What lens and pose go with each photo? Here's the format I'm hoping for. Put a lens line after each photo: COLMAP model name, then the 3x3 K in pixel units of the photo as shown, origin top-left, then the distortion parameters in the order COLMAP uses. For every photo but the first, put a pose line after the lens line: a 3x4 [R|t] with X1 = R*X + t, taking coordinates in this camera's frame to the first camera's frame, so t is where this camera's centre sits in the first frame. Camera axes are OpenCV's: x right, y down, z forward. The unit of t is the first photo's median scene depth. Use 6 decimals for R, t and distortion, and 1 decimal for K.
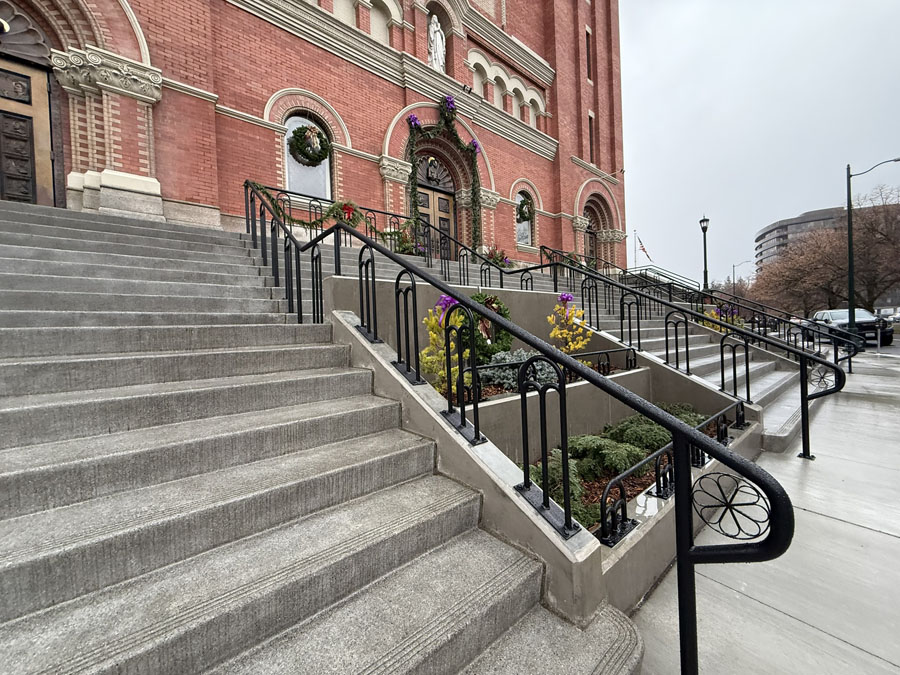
lens RADIAL K [[355.8, 0, 448.3], [0, 355.8, 336.4], [0, 0, 1]] dist [0.000221, -0.000790]
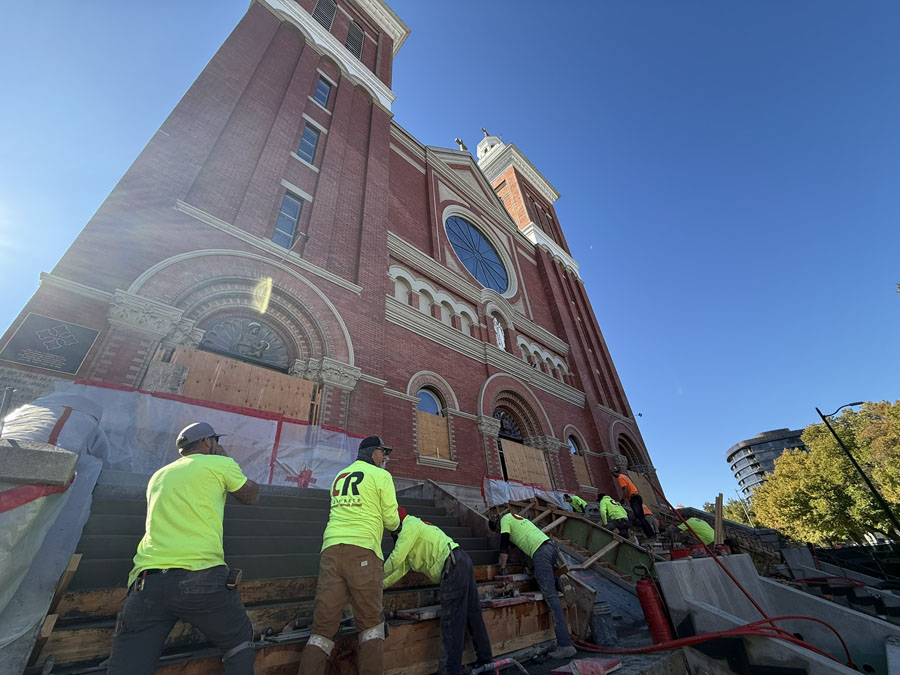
lens RADIAL K [[355.8, 0, 448.6], [0, 355.8, 338.6], [0, 0, 1]] dist [0.000221, -0.000790]
pose [[0.997493, 0.001841, 0.070736, -0.286108], [0.038786, 0.821882, -0.568336, -0.033911], [-0.059183, 0.569655, 0.819750, -0.090695]]
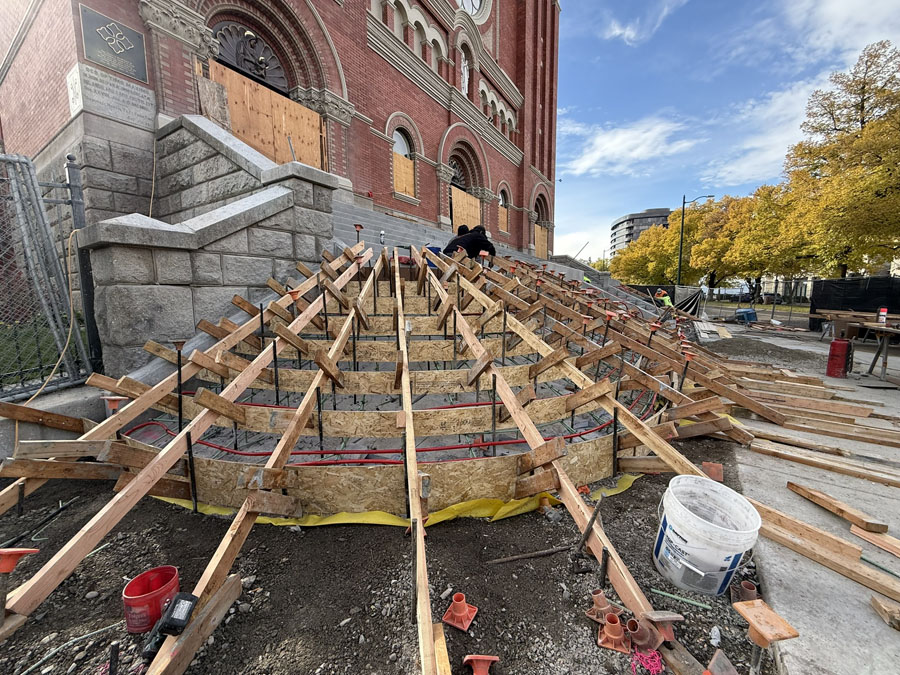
lens RADIAL K [[355.8, 0, 447.4], [0, 355.8, 336.4], [0, 0, 1]] dist [0.000221, -0.000790]
pose [[0.954780, -0.001924, 0.297307, -0.439330], [-0.025746, 0.995687, 0.089127, 0.038775], [-0.296196, -0.092751, 0.950613, -0.315333]]
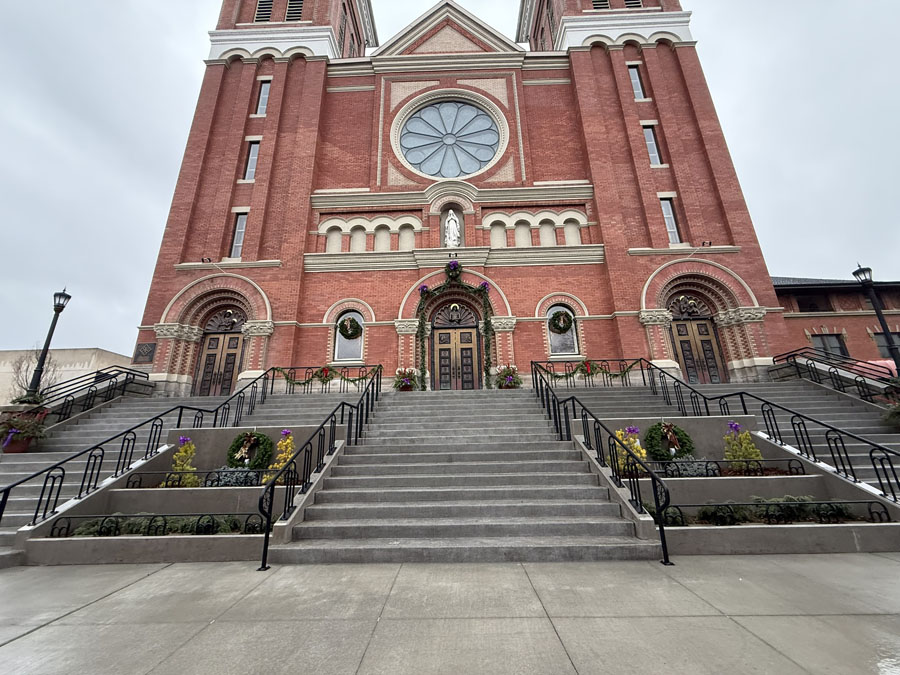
lens RADIAL K [[355.8, 0, 444.5], [0, 355.8, 342.6], [0, 0, 1]] dist [0.000221, -0.000790]
pose [[0.749254, -0.179456, -0.637506, 0.655034], [-0.012705, 0.958517, -0.284751, -0.011431], [0.662161, 0.221450, 0.715893, 0.093654]]
